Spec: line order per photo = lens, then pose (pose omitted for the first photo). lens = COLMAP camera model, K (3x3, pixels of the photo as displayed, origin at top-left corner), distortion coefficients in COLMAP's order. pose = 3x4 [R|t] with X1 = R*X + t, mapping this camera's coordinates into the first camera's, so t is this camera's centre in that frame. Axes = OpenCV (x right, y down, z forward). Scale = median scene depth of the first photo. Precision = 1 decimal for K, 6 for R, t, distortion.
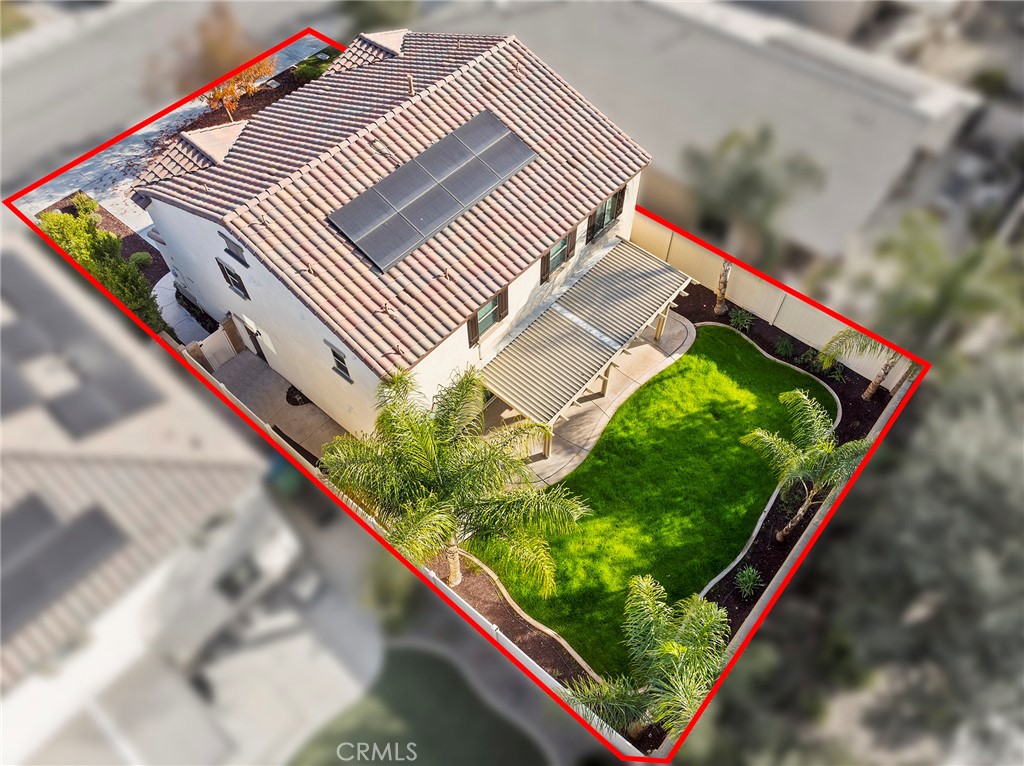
lens RADIAL K [[724.7, 0, 508.5], [0, 724.7, 388.8], [0, 0, 1]] dist [-0.043280, -0.002832]
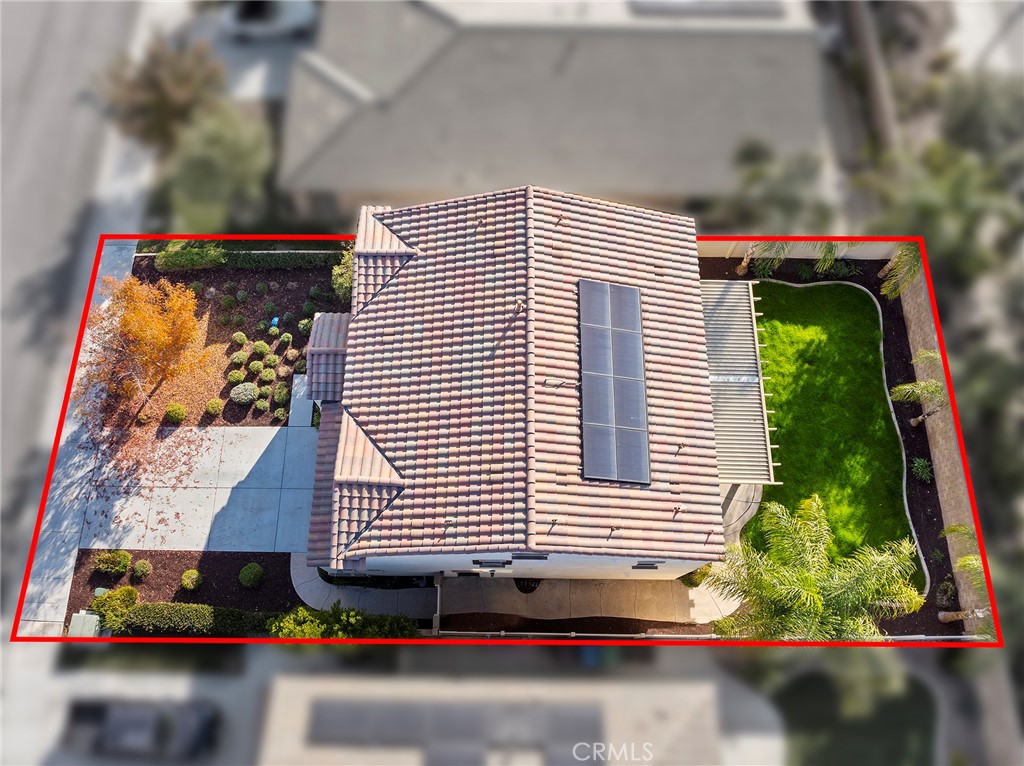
lens RADIAL K [[802.1, 0, 511.9], [0, 802.1, 346.6], [0, 0, 1]] dist [-0.051163, -0.003378]
pose [[0.765005, -0.592299, 0.252880, -0.483043], [0.526749, 0.801364, 0.283463, -0.732131], [-0.370544, -0.083646, 0.925041, -0.039534]]
